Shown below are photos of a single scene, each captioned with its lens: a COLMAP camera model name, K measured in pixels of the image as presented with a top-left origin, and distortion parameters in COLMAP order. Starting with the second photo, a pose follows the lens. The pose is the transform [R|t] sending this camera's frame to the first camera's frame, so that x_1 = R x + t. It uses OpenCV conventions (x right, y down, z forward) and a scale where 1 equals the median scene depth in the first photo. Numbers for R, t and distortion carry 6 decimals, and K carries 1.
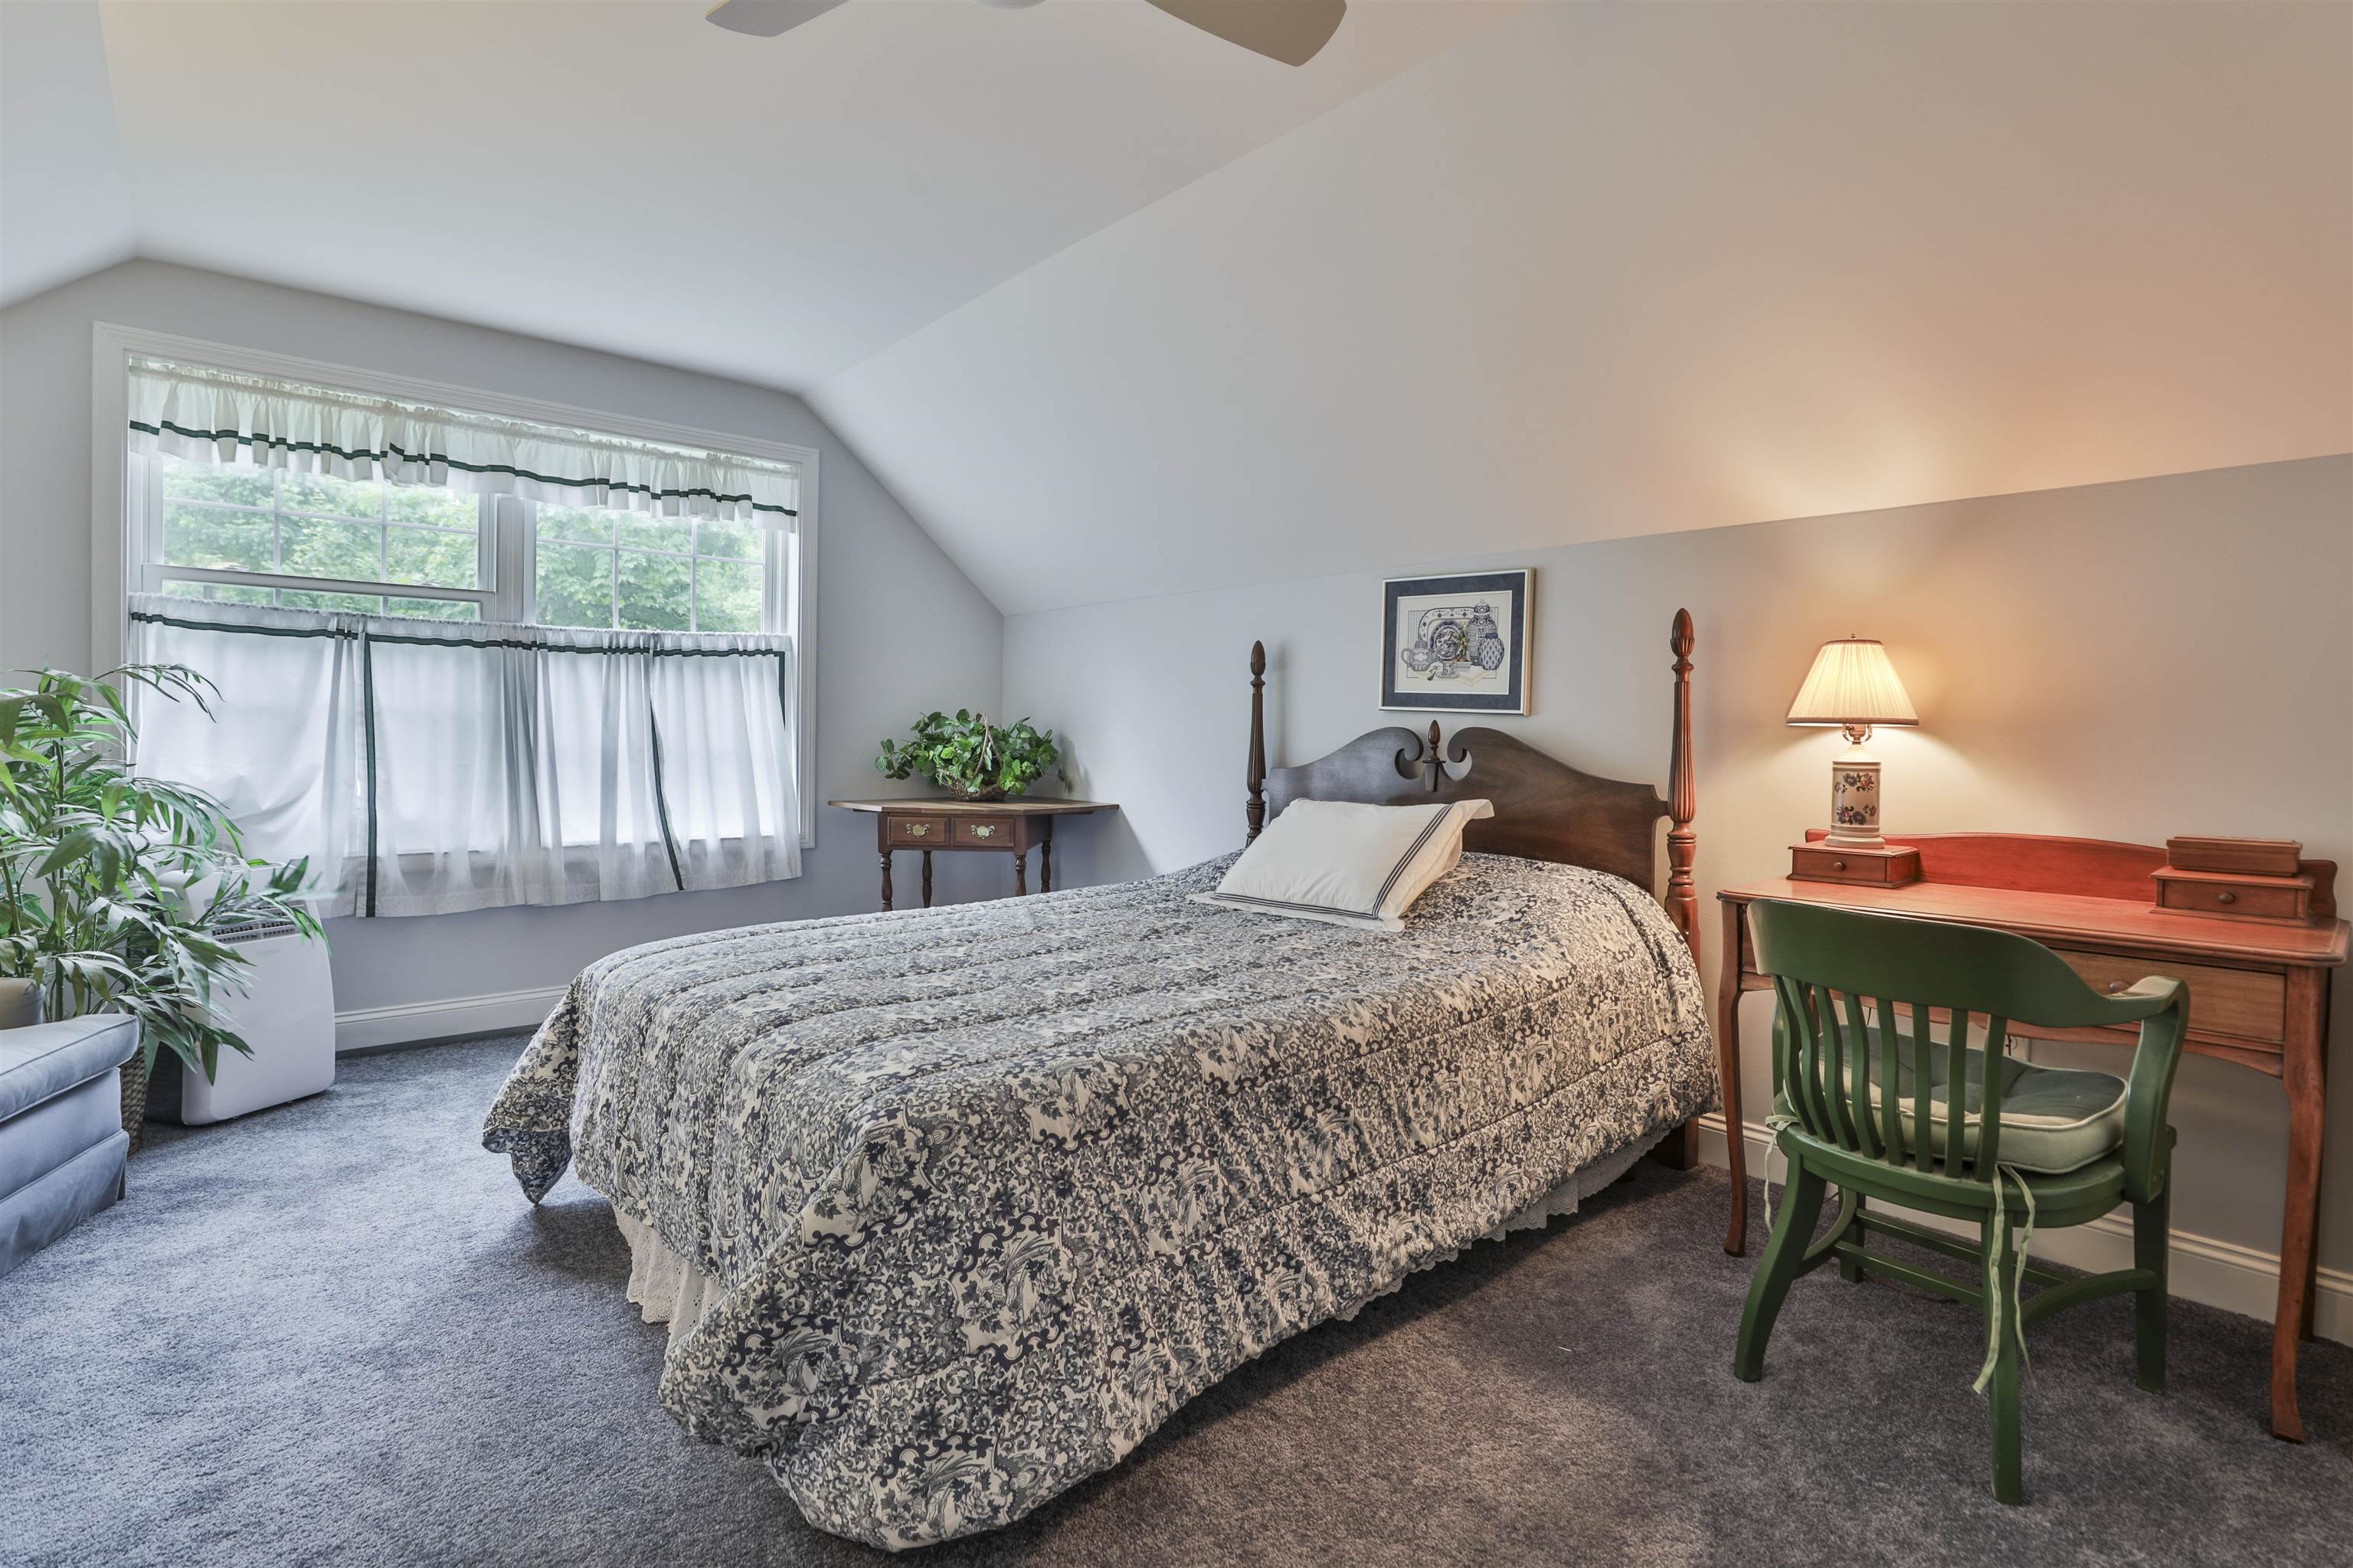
lens RADIAL K [[1156.8, 0, 1258.5], [0, 1156.8, 755.9], [0, 0, 1]] dist [-0.047803, 0.013779]
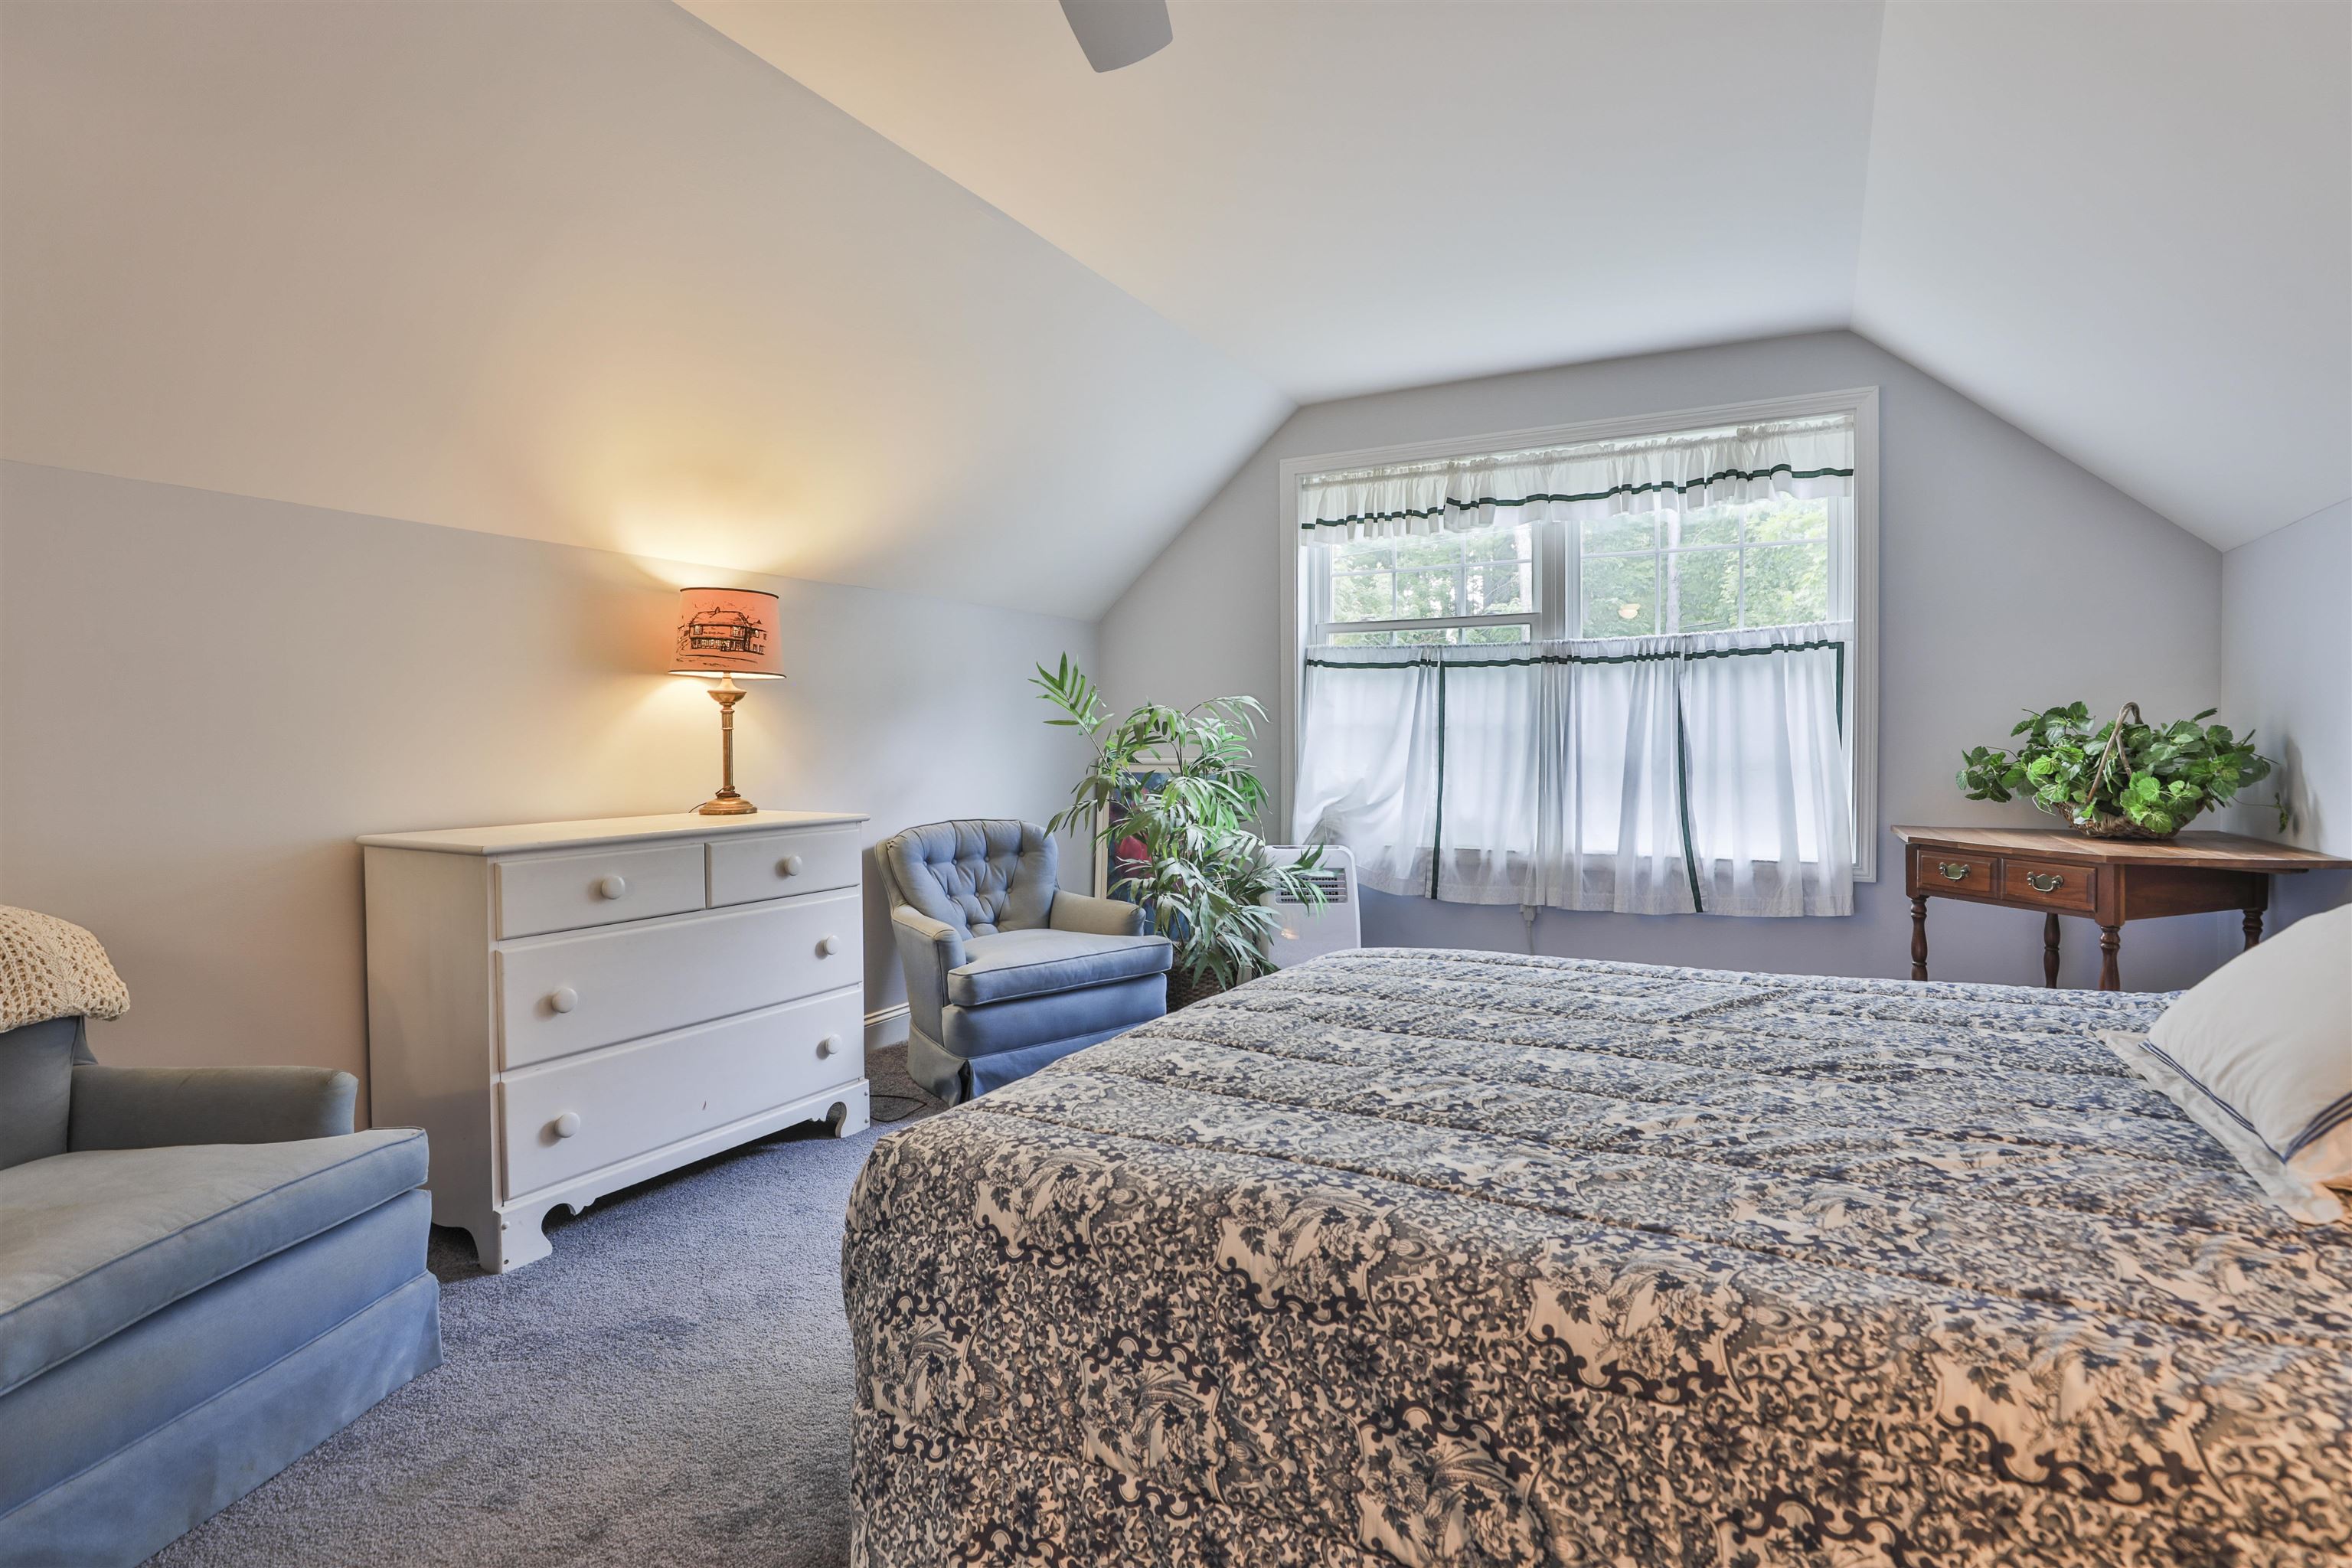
lens RADIAL K [[1119.0, 0, 1122.0], [0, 1119.0, 760.5], [0, 0, 1]] dist [-0.035191, 0.000902]
pose [[0.291627, 0.004918, -0.956519, 0.253813], [-0.008636, 0.999960, 0.002508, -0.003697], [0.956493, 0.007529, 0.291658, 0.354171]]
